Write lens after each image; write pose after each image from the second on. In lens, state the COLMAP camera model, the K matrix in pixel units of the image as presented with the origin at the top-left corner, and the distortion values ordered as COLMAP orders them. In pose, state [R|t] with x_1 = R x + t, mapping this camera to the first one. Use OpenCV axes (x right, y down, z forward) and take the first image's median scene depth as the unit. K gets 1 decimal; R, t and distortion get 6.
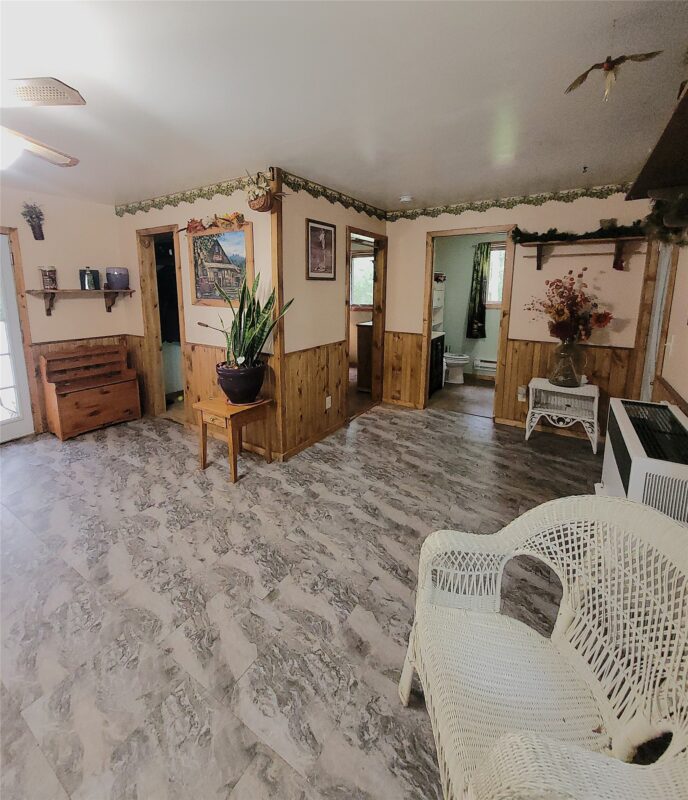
lens RADIAL K [[359.0, 0, 342.1], [0, 359.0, 341.4], [0, 0, 1]] dist [-0.000965, 0.000814]
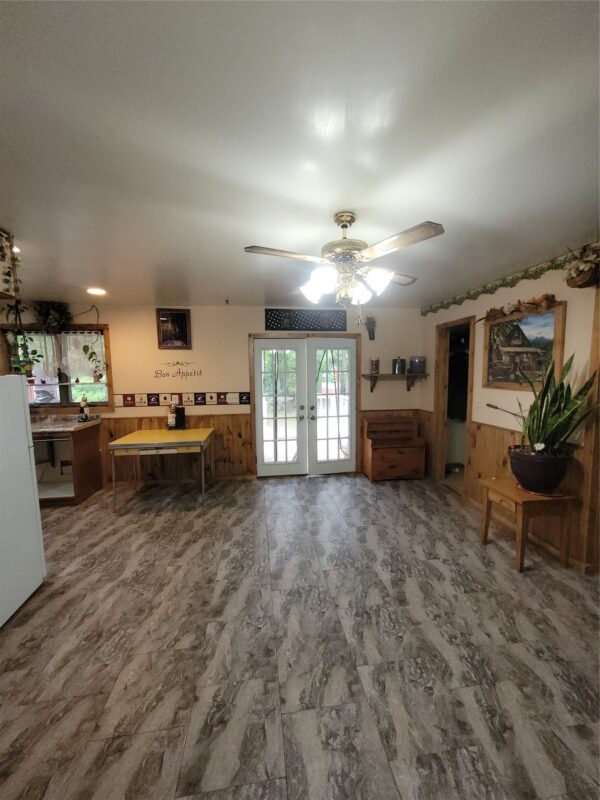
lens RADIAL K [[313.0, 0, 298.2], [0, 313.0, 400.3], [0, 0, 1]] dist [-0.000510, 0.000479]
pose [[0.643942, 0.059505, -0.762757, -0.061281], [-0.101306, 0.994824, -0.007917, 0.001086], [0.758338, 0.082370, 0.646637, -0.030986]]
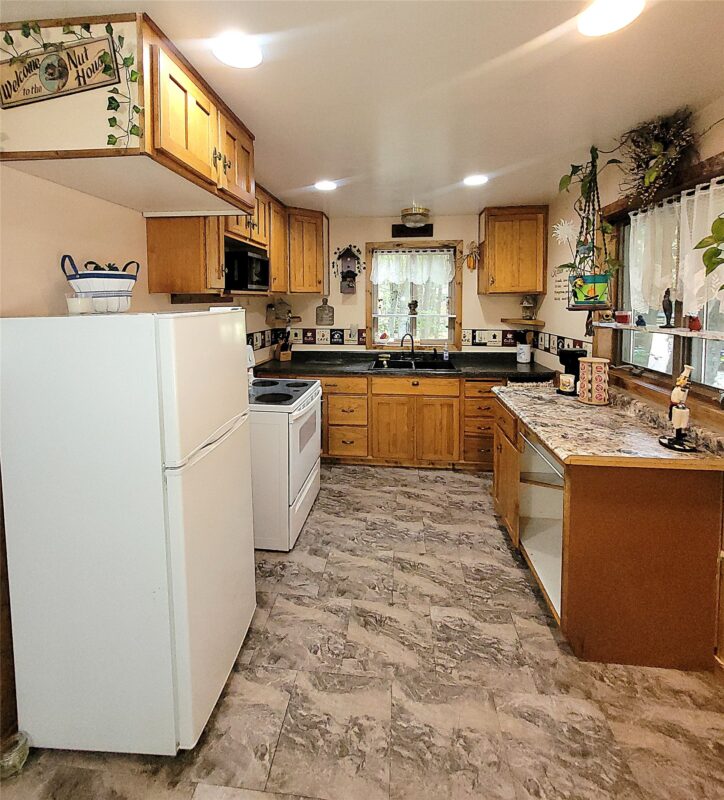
lens RADIAL K [[379.1, 0, 361.3], [0, 379.1, 318.6], [0, 0, 1]] dist [-0.000014, 0.001016]
pose [[-0.895713, 0.026583, -0.443837, -0.973235], [-0.064149, 0.980042, 0.188158, -0.077901], [0.439980, 0.197008, -0.876131, 0.374365]]
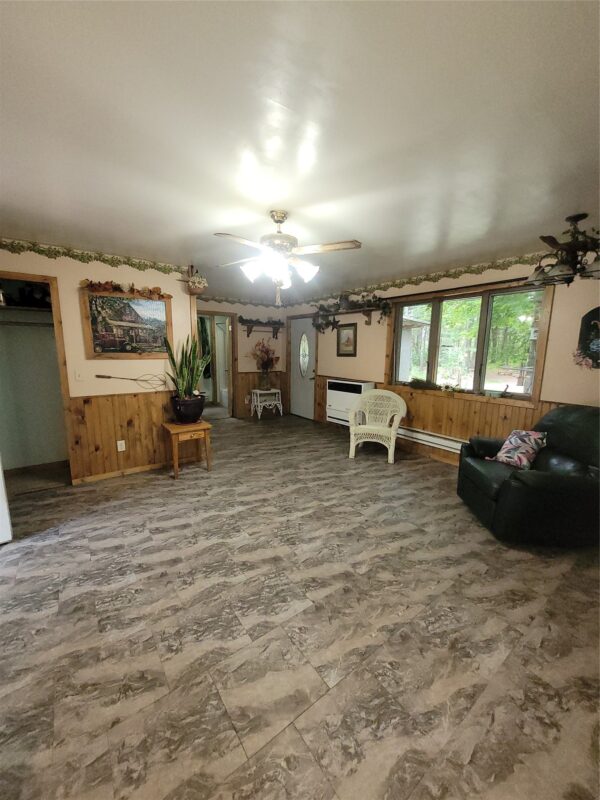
lens RADIAL K [[313.0, 0, 298.2], [0, 313.0, 401.0], [0, 0, 1]] dist [-0.000510, 0.000479]
pose [[0.360073, -0.151499, 0.920541, -1.202819], [0.130364, 0.985216, 0.111150, -0.002647], [-0.923771, 0.079983, 0.374500, 0.111678]]
